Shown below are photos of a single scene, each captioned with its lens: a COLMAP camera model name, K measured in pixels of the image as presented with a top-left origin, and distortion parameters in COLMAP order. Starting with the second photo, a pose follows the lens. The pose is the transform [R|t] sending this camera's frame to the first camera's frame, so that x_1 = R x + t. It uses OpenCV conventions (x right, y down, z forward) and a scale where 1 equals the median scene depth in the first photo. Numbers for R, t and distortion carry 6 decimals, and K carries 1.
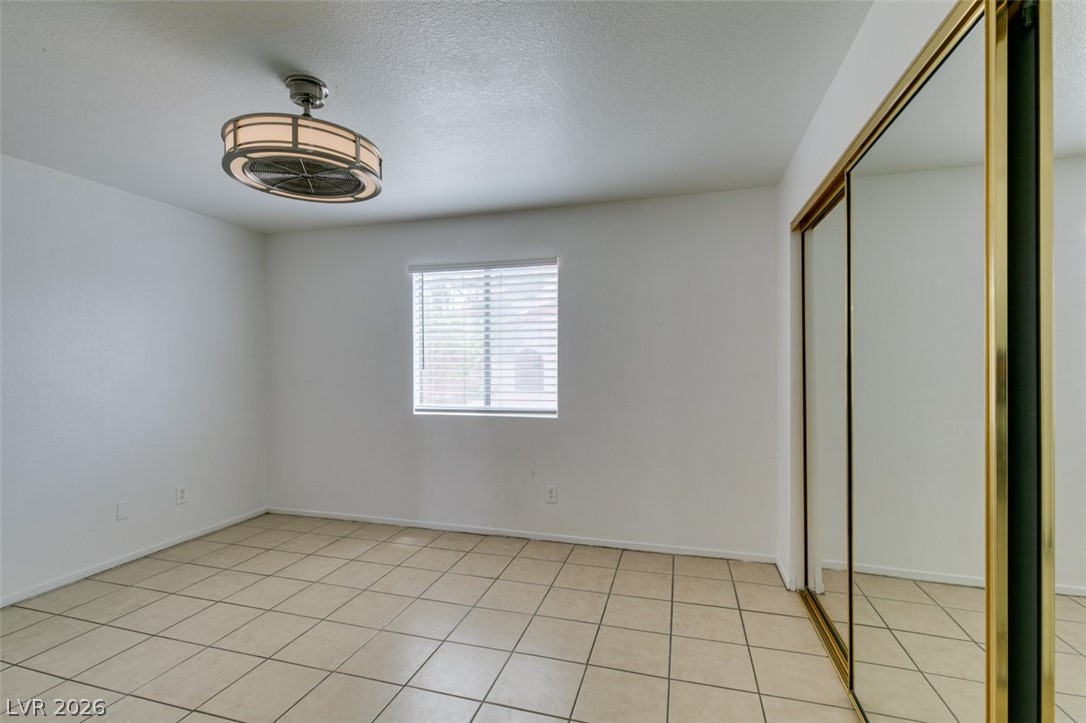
lens RADIAL K [[486.3, 0, 544.9], [0, 486.3, 362.9], [0, 0, 1]] dist [-0.000155, 0.000020]
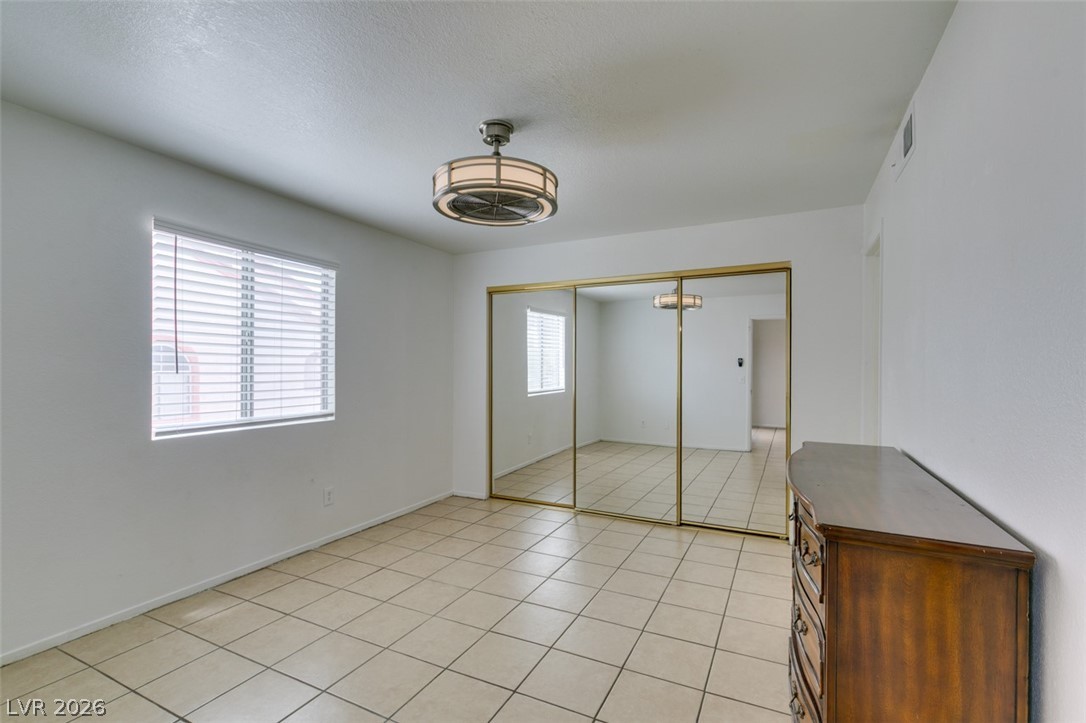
lens RADIAL K [[486.3, 0, 541.9], [0, 486.3, 362.6], [0, 0, 1]] dist [-0.000155, 0.000020]
pose [[0.182415, 0.016564, 0.983082, -0.906320], [-0.006509, 0.999857, -0.015639, 0.005658], [-0.983200, -0.003546, 0.182496, 0.383616]]
